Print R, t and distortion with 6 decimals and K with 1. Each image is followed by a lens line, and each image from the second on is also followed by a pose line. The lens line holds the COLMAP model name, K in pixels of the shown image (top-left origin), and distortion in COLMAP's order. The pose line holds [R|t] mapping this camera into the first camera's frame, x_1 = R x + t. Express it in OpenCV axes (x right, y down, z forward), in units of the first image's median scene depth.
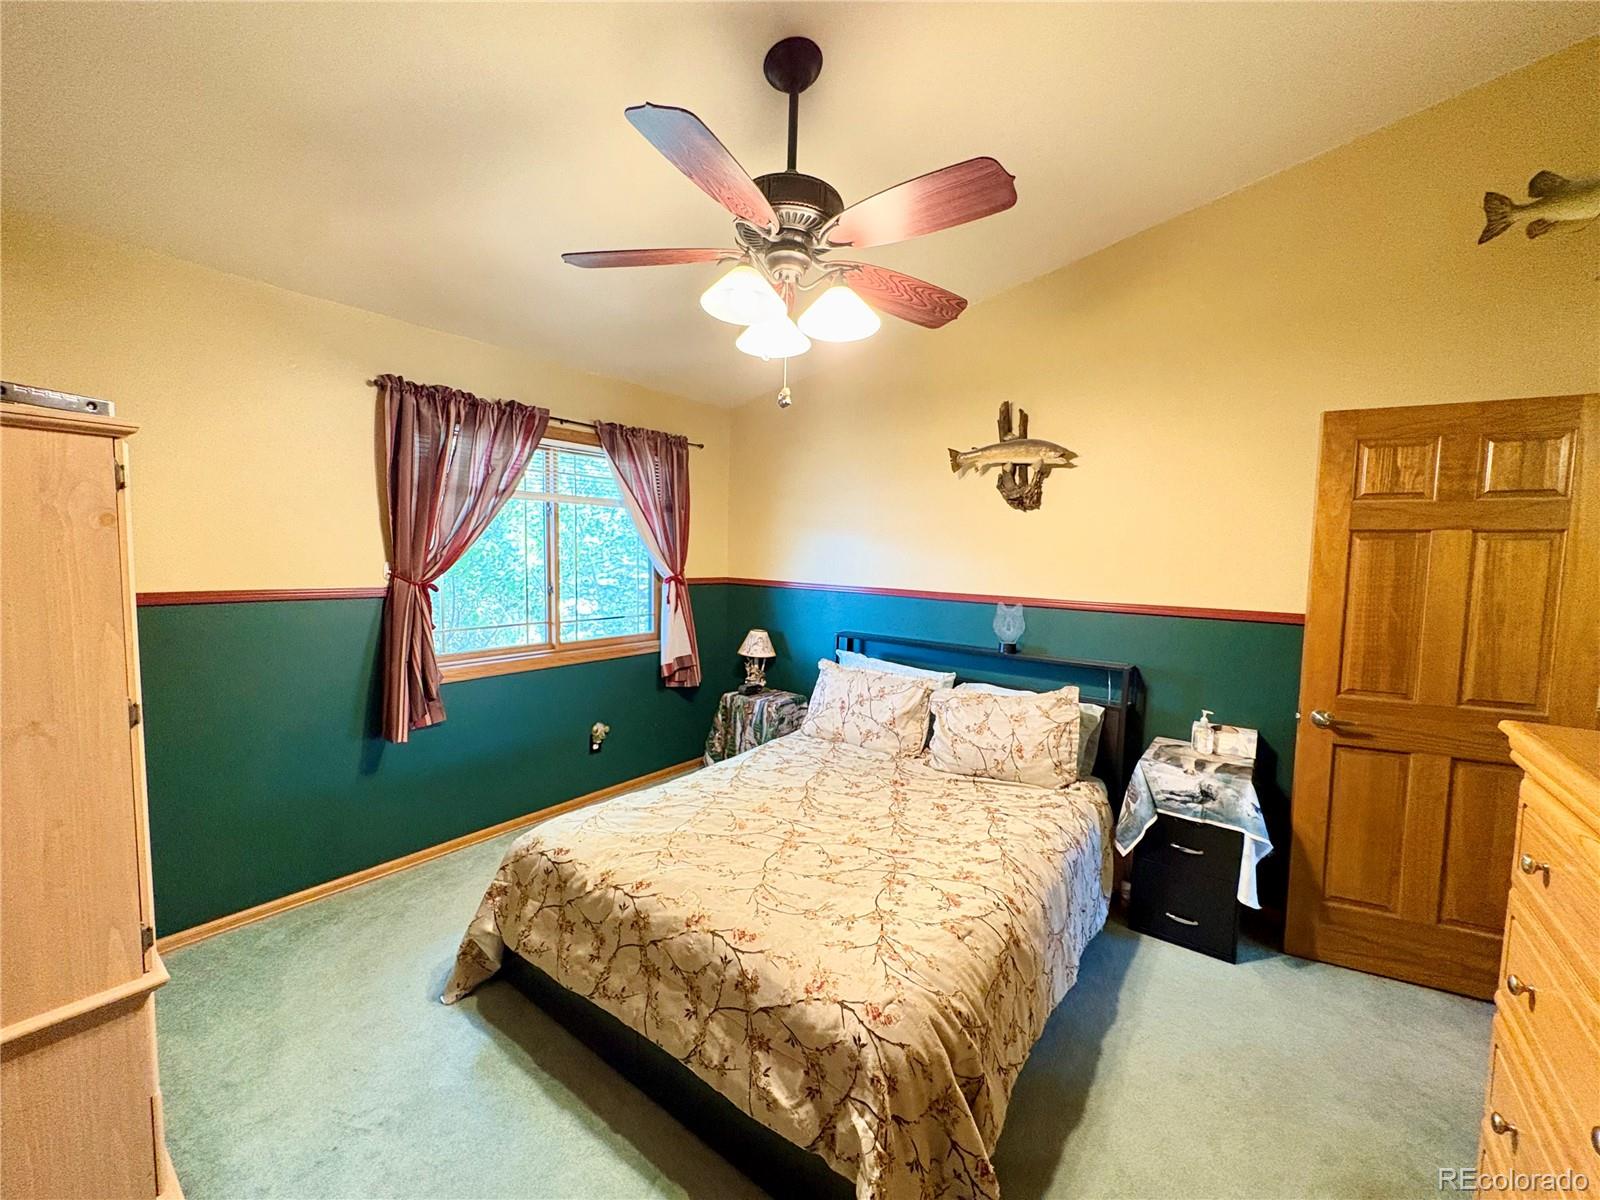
lens RADIAL K [[635.7, 0, 800.2], [0, 635.7, 599.0], [0, 0, 1]] dist [-0.001280, 0.000628]
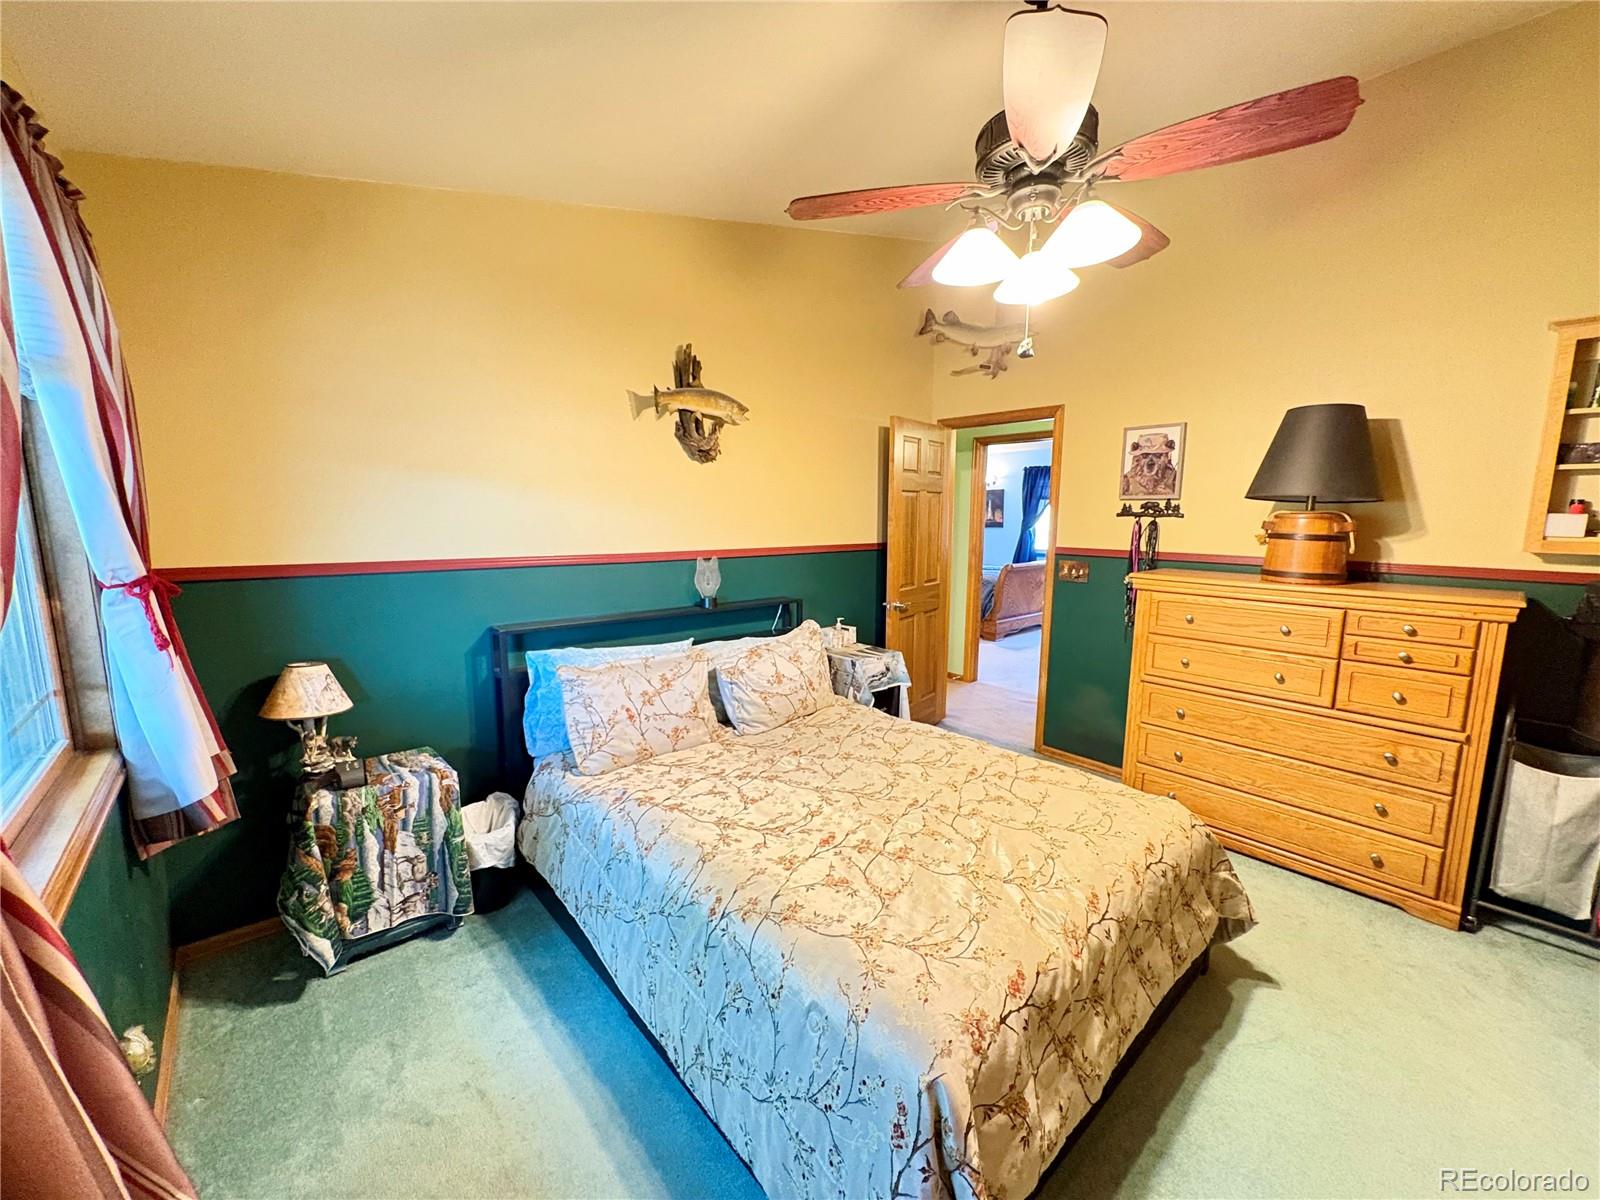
lens RADIAL K [[635.7, 0, 799.6], [0, 635.7, 598.0], [0, 0, 1]] dist [-0.001280, 0.000628]
pose [[0.214058, -0.155465, 0.964370, -0.604843], [0.074055, 0.986995, 0.142675, -0.061642], [-0.974010, 0.040875, 0.222787, 0.645906]]
